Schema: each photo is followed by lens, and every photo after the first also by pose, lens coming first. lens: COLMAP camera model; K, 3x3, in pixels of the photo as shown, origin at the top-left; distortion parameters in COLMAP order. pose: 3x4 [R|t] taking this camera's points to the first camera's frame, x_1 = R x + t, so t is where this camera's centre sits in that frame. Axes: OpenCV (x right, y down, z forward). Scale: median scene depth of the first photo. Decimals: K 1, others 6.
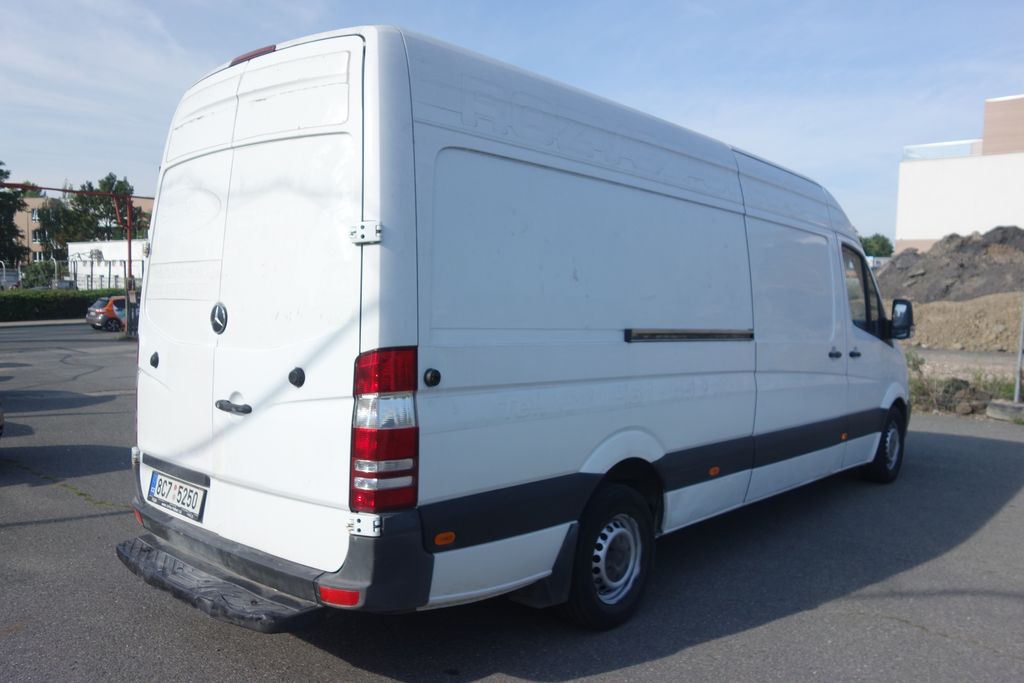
lens RADIAL K [[810.0, 0, 514.9], [0, 810.0, 348.6], [0, 0, 1]] dist [0.008976, -0.007426]
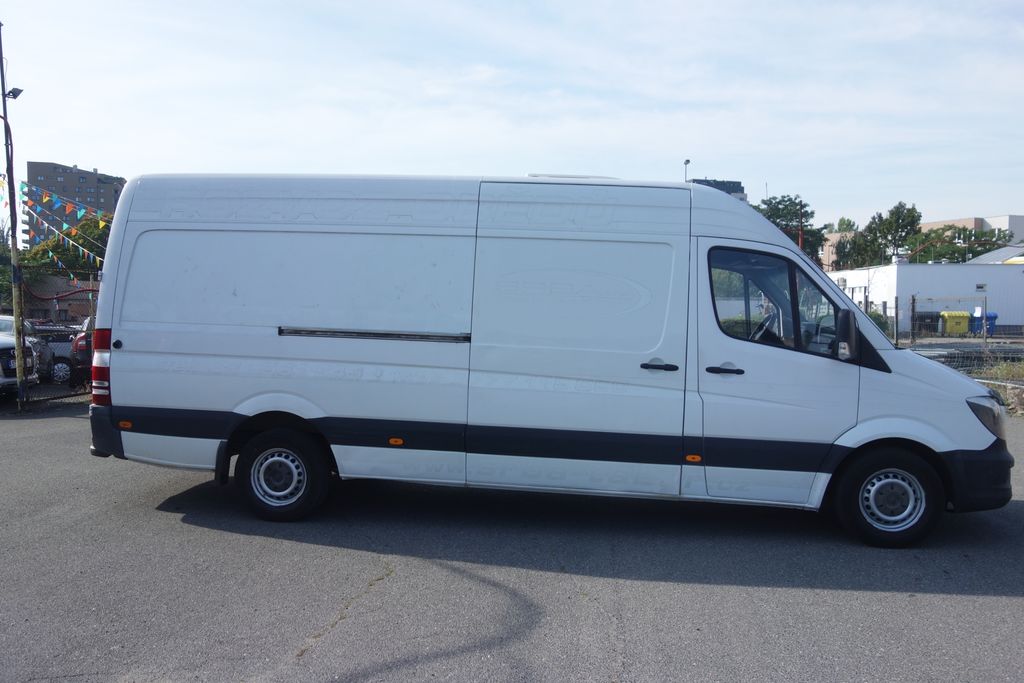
lens RADIAL K [[810.0, 0, 509.5], [0, 810.0, 349.5], [0, 0, 1]] dist [0.008976, -0.007426]
pose [[0.568517, 0.029234, -0.822152, 1.875006], [-0.055405, 0.998460, -0.002809, -0.000566], [0.820804, 0.047148, 0.569261, 0.551425]]
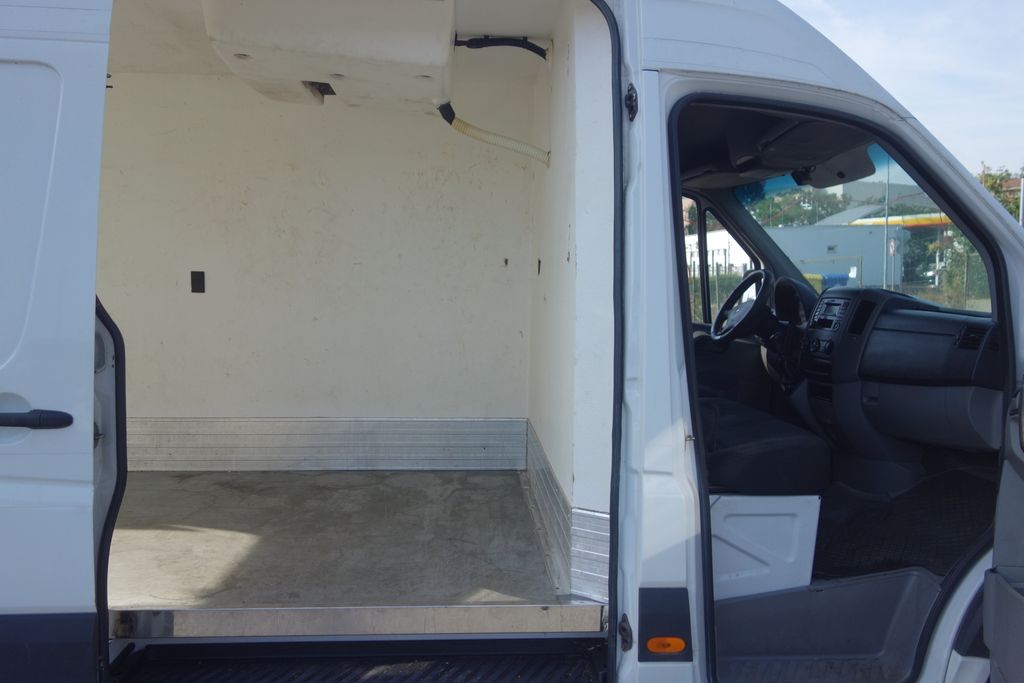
lens RADIAL K [[810.0, 0, 508.6], [0, 810.0, 342.5], [0, 0, 1]] dist [0.008976, -0.007426]
pose [[0.699819, 0.028642, -0.713745, 1.099164], [-0.022818, 0.999582, 0.017739, -0.052129], [0.713955, 0.003871, 0.700180, 1.272581]]
